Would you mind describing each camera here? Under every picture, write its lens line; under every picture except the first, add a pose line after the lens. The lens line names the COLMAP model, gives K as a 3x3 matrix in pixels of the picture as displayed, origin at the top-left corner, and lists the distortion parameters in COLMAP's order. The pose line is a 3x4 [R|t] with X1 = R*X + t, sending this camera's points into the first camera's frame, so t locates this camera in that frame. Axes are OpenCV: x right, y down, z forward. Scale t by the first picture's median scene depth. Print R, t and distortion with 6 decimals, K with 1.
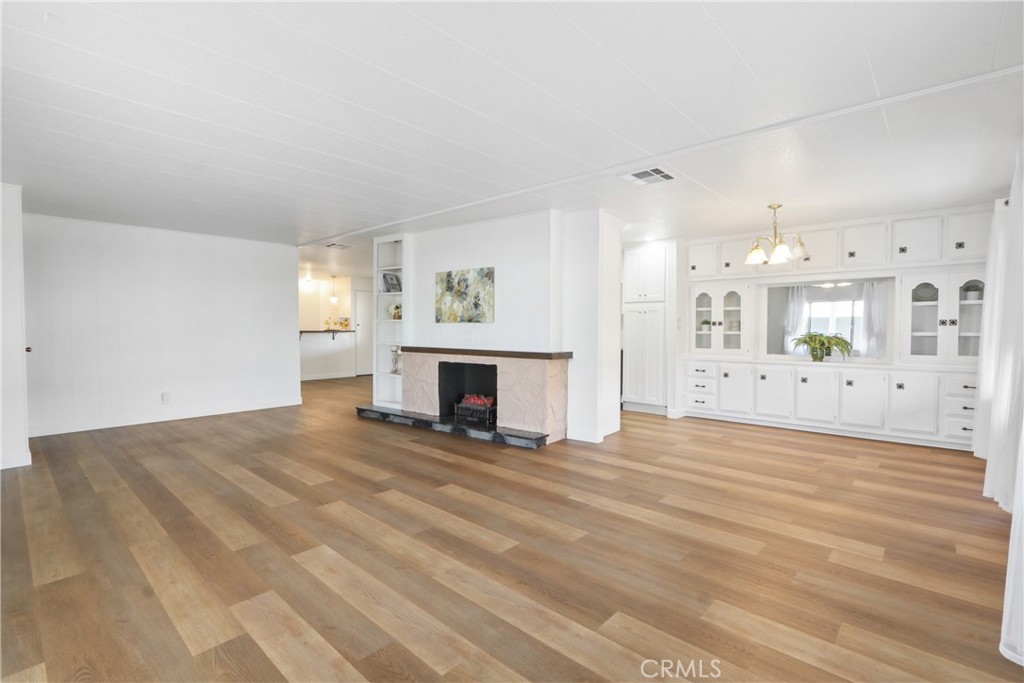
lens RADIAL K [[479.1, 0, 537.9], [0, 479.1, 341.8], [0, 0, 1]] dist [-0.015464, 0.001352]
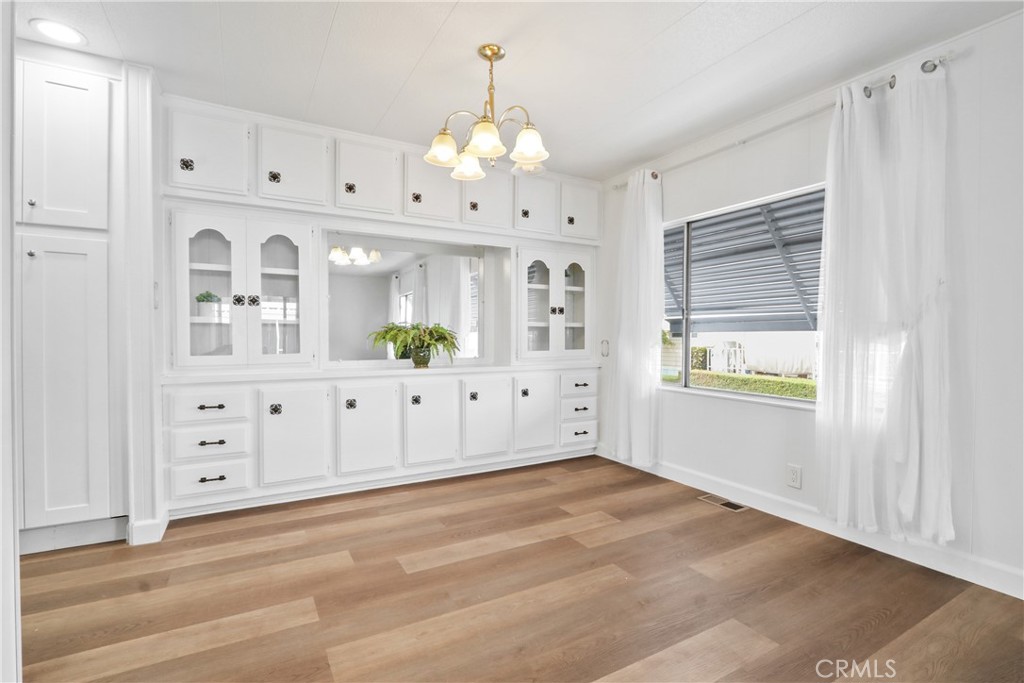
lens RADIAL K [[479.1, 0, 509.3], [0, 479.1, 340.7], [0, 0, 1]] dist [-0.015464, 0.001352]
pose [[0.344128, -0.011445, 0.938853, 0.032979], [0.026316, 0.999650, 0.002541, 0.007203], [-0.938554, 0.023832, 0.344309, 0.677507]]
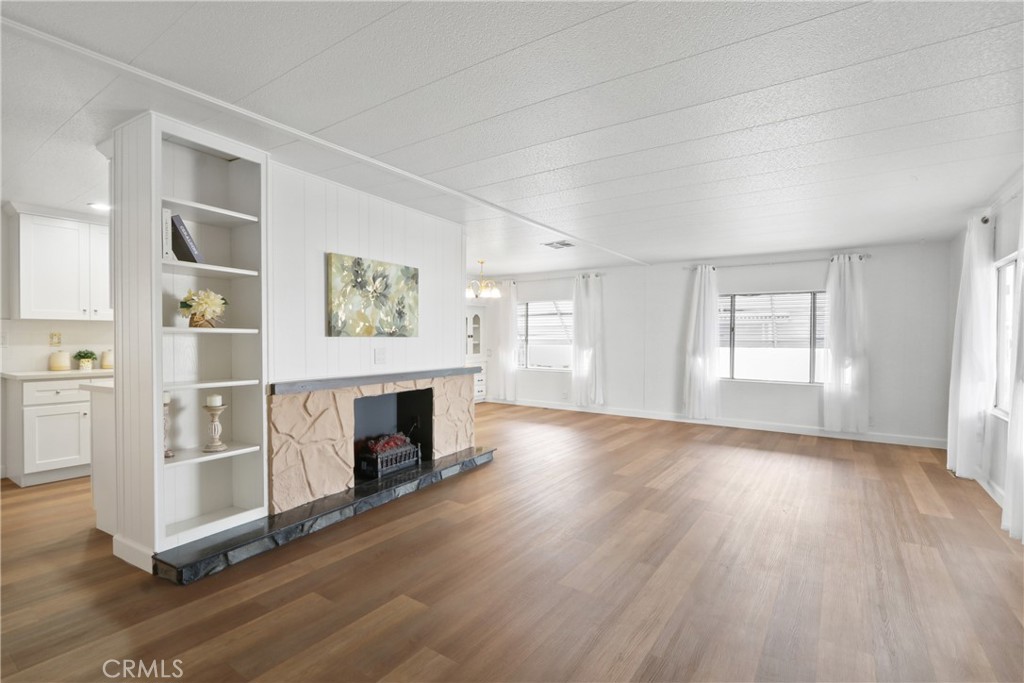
lens RADIAL K [[479.1, 0, 514.8], [0, 479.1, 339.7], [0, 0, 1]] dist [-0.015464, 0.001352]
pose [[-0.117947, -0.010296, 0.992967, -0.878603], [0.027240, 0.999536, 0.013600, -0.040856], [-0.992646, 0.028653, -0.117611, 0.900295]]
